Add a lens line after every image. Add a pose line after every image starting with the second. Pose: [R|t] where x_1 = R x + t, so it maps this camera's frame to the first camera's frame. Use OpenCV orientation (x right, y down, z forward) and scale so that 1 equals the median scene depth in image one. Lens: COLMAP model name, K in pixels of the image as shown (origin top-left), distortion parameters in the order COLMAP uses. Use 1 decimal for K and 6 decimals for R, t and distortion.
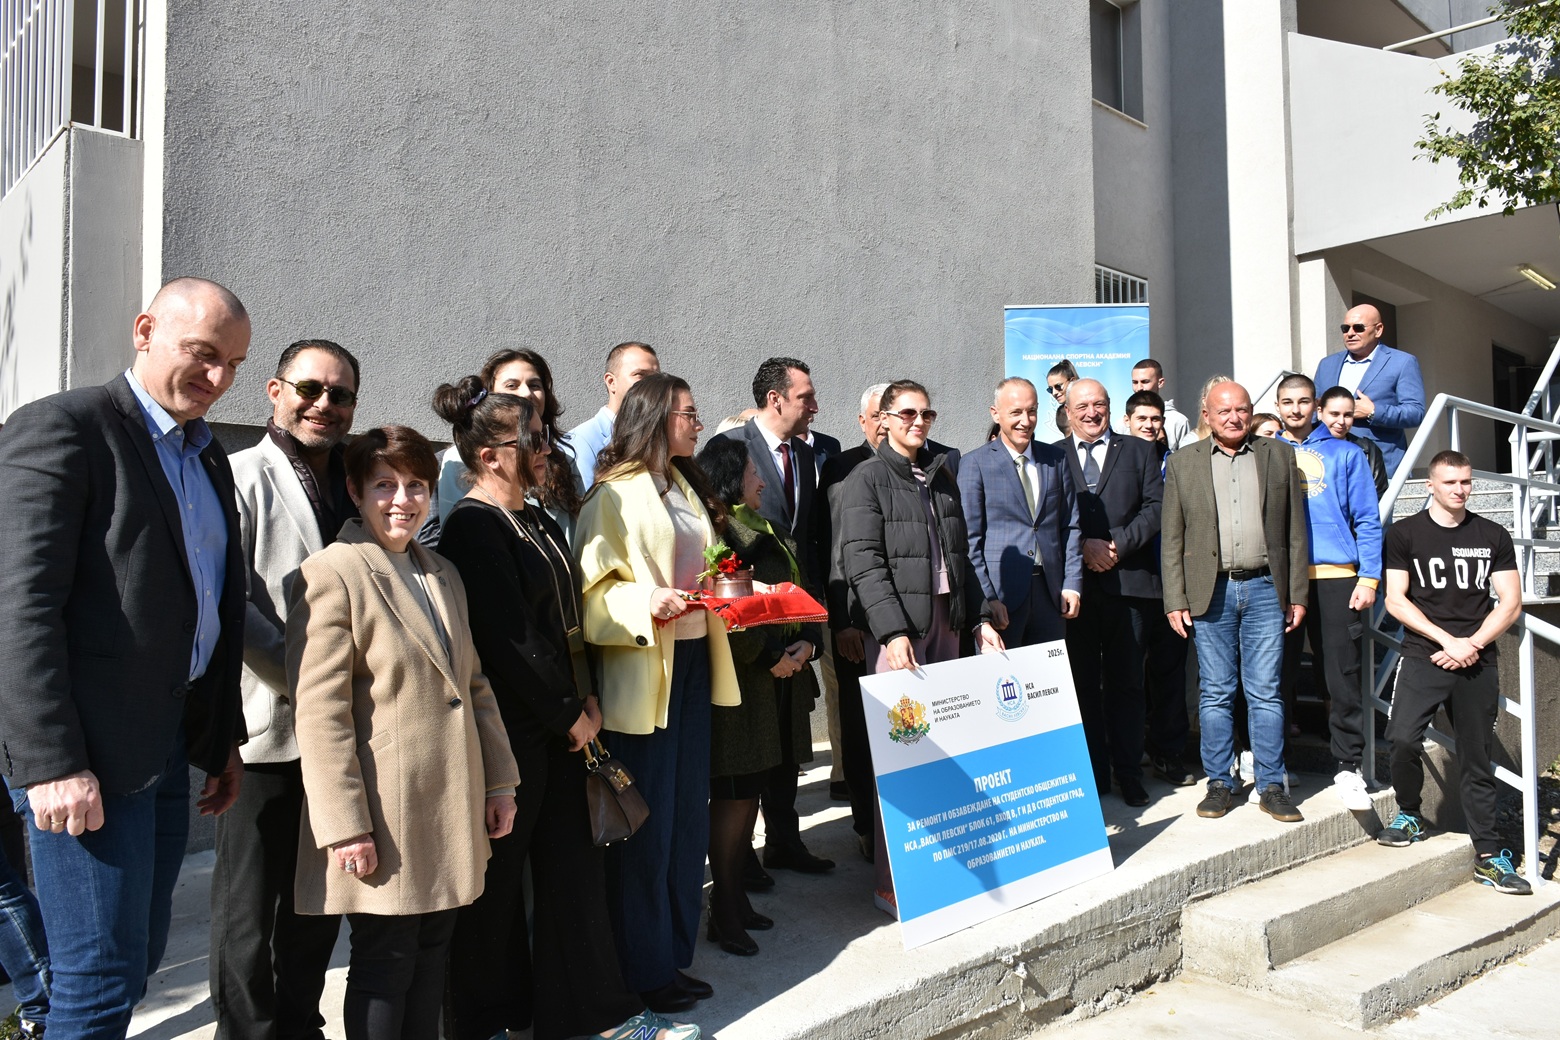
lens RADIAL K [[1184.0, 0, 779.5], [0, 1184.0, 532.3], [0, 0, 1]] dist [-0.019904, -0.000017]
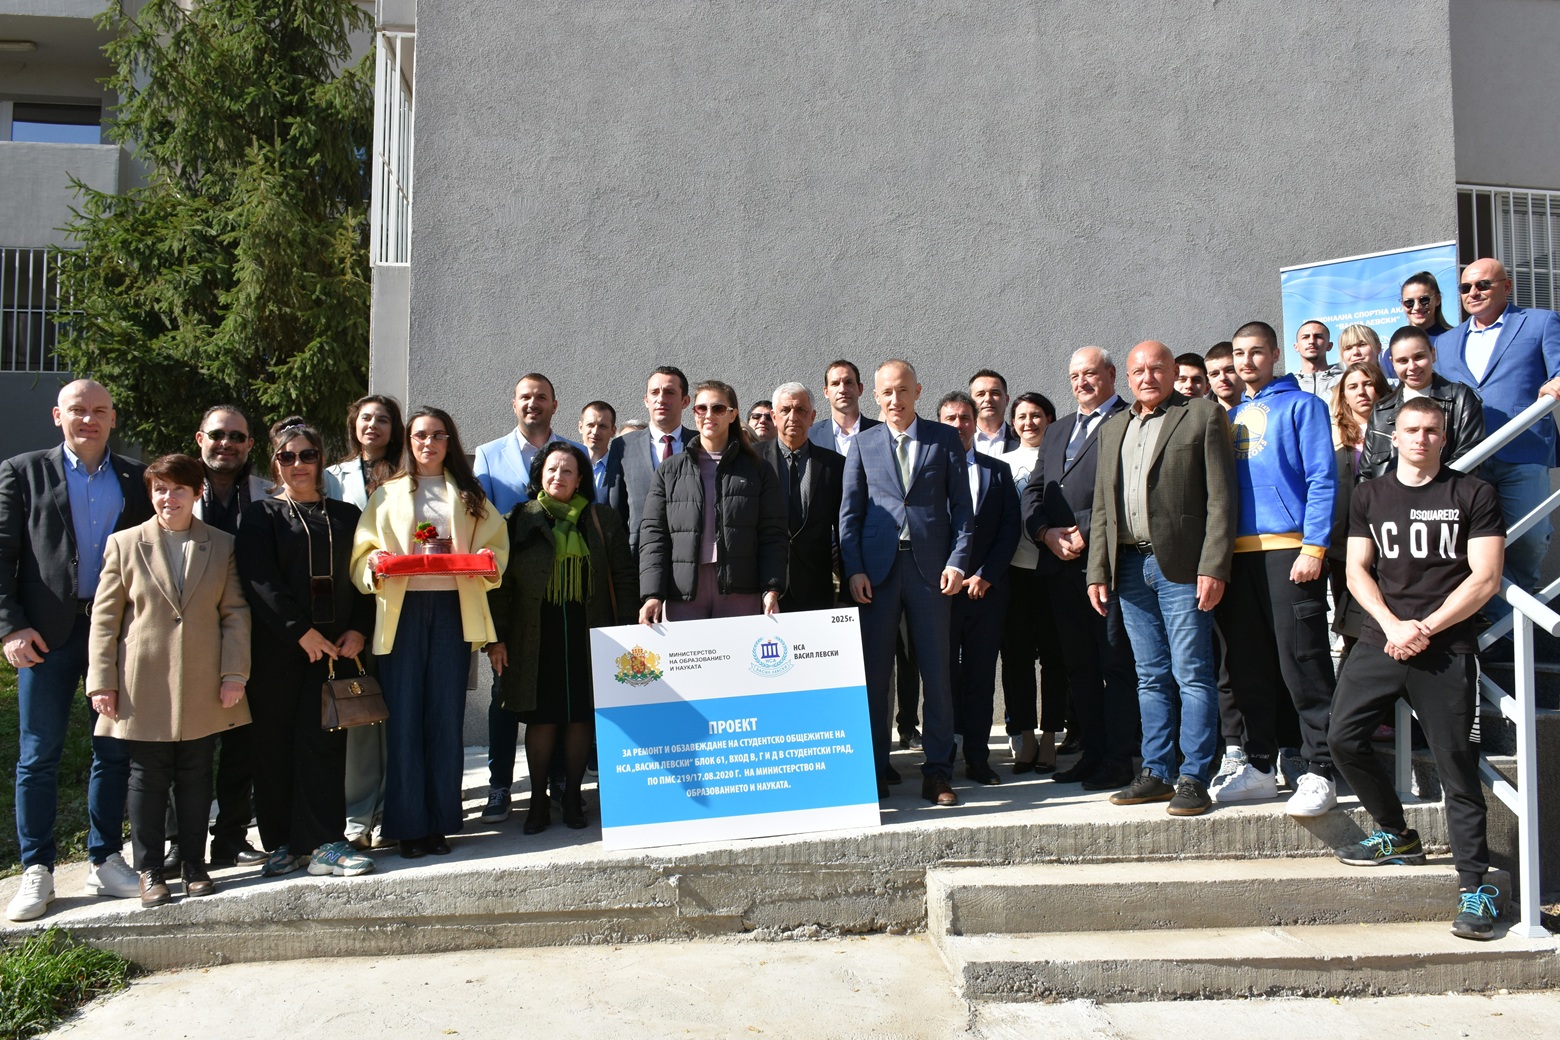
lens RADIAL K [[1184.0, 0, 827.3], [0, 1184.0, 528.2], [0, 0, 1]] dist [-0.019904, -0.000017]
pose [[0.819683, -0.028690, -0.572099, 0.699598], [0.020988, 0.999579, -0.020056, 0.033653], [0.572433, 0.004433, 0.819939, 0.086120]]
